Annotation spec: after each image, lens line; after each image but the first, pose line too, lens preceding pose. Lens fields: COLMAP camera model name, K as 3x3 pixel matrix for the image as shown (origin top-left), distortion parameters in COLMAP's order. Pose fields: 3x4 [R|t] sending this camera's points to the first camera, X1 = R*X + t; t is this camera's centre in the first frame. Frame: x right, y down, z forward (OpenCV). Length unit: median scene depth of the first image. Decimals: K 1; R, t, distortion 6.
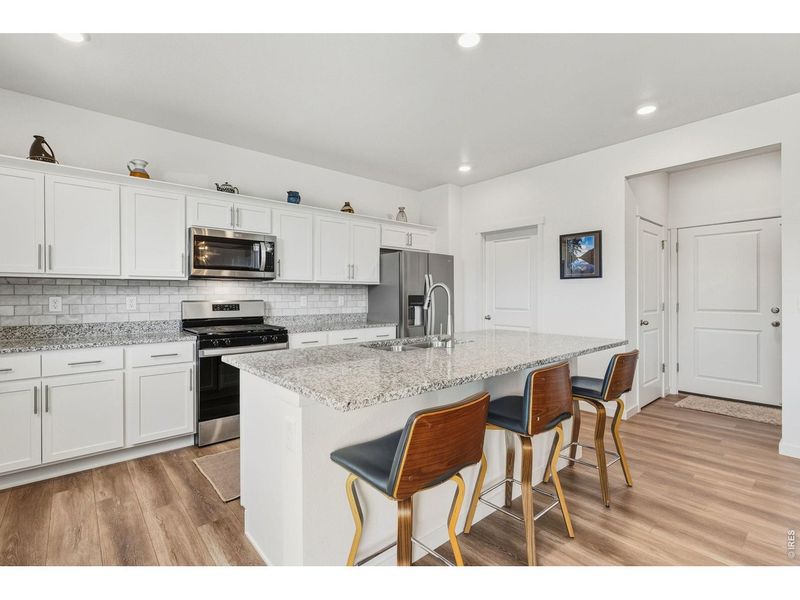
lens RADIAL K [[385.2, 0, 400.0], [0, 385.2, 299.9], [0, 0, 1]] dist [0.000246, 0.000165]
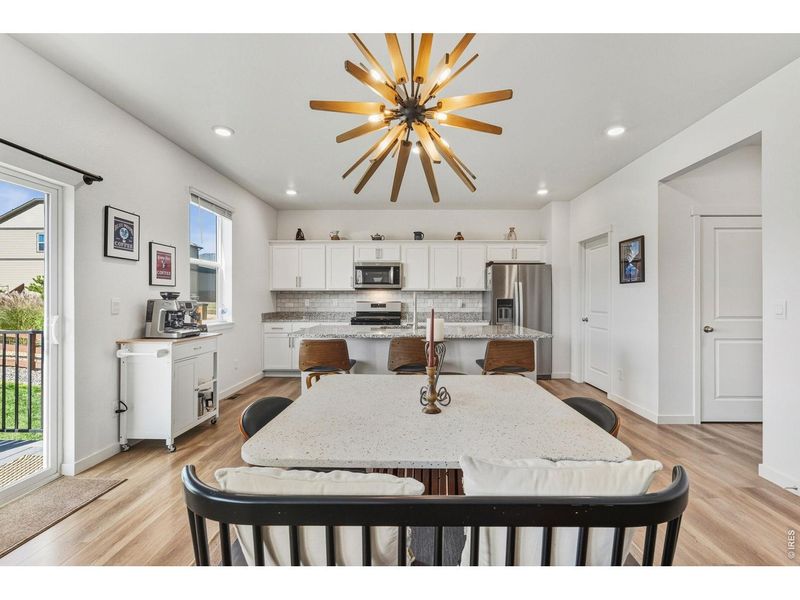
lens RADIAL K [[385.2, 0, 404.5], [0, 385.2, 298.3], [0, 0, 1]] dist [0.000246, 0.000165]
pose [[0.733166, 0.001163, -0.680049, 0.782189], [-0.011325, 0.999881, -0.010499, 0.003077], [0.679956, 0.015399, 0.733091, -0.181610]]
